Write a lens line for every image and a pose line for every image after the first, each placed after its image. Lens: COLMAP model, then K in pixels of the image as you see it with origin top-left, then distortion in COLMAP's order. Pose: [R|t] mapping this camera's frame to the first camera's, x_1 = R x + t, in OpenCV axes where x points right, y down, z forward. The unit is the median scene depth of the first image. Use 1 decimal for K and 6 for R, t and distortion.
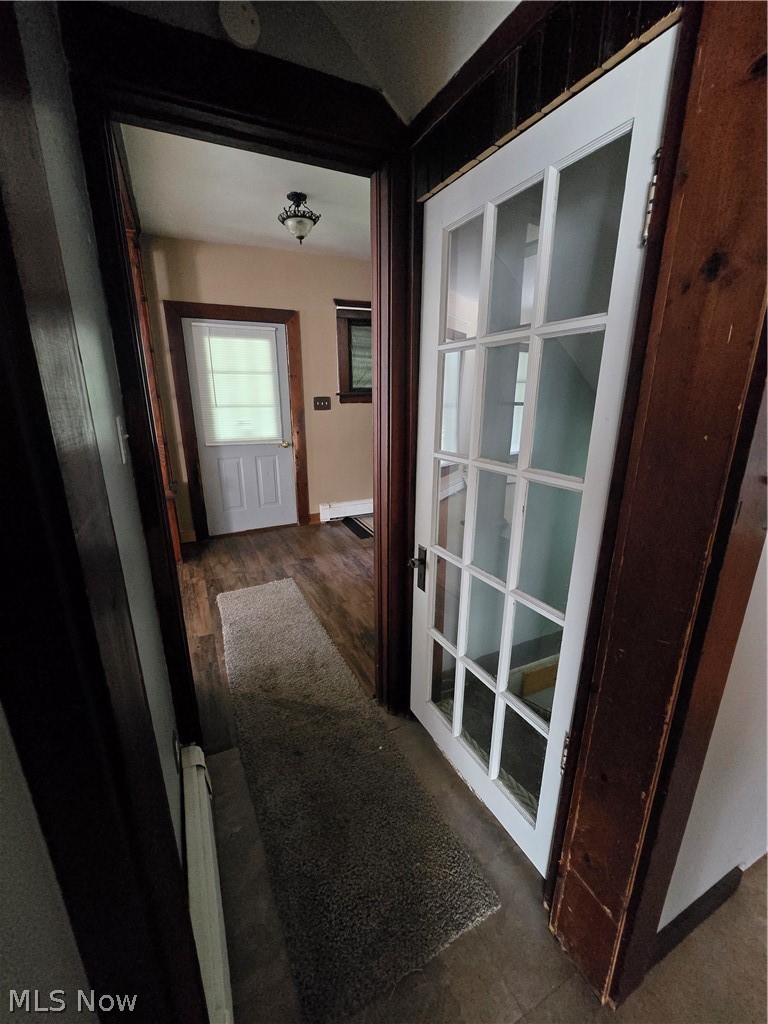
lens RADIAL K [[417.9, 0, 381.9], [0, 417.9, 514.8], [0, 0, 1]] dist [-0.009822, 0.000105]
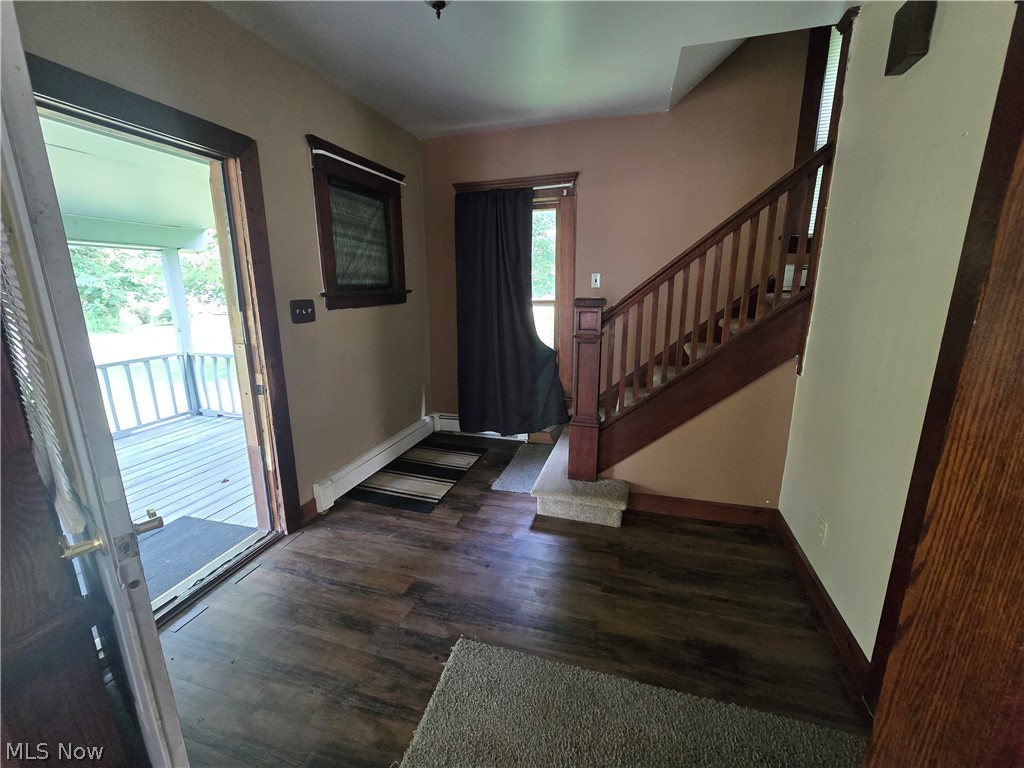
lens RADIAL K [[417.9, 0, 513.7], [0, 417.9, 383.9], [0, 0, 1]] dist [-0.009822, 0.000105]
pose [[0.662895, -0.163103, 0.730731, -0.383749], [0.204086, 0.978388, 0.033242, -0.129105], [-0.720360, 0.127096, 0.681856, 0.414862]]
